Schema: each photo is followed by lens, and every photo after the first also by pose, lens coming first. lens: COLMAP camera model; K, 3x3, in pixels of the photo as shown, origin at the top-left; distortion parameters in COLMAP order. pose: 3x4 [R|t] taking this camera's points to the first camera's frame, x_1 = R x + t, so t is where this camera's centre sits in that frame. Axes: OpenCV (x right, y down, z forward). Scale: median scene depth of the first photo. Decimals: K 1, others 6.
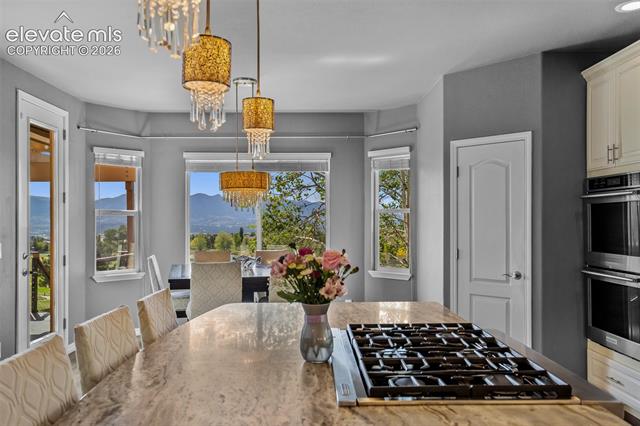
lens RADIAL K [[506.9, 0, 318.8], [0, 506.9, 217.6], [0, 0, 1]] dist [-0.009105, -0.002299]
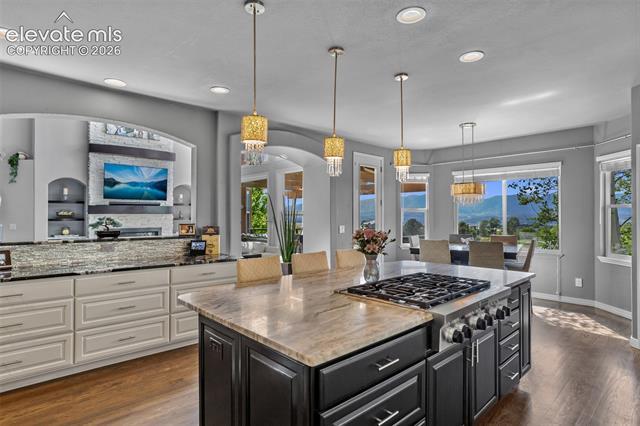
lens RADIAL K [[351.0, 0, 319.7], [0, 351.0, 214.1], [0, 0, 1]] dist [-0.004243, -0.000466]
pose [[0.673820, -0.003174, -0.738889, 0.270970], [0.007215, 0.999971, 0.002285, -0.001931], [0.738860, -0.006871, 0.673824, -0.046669]]
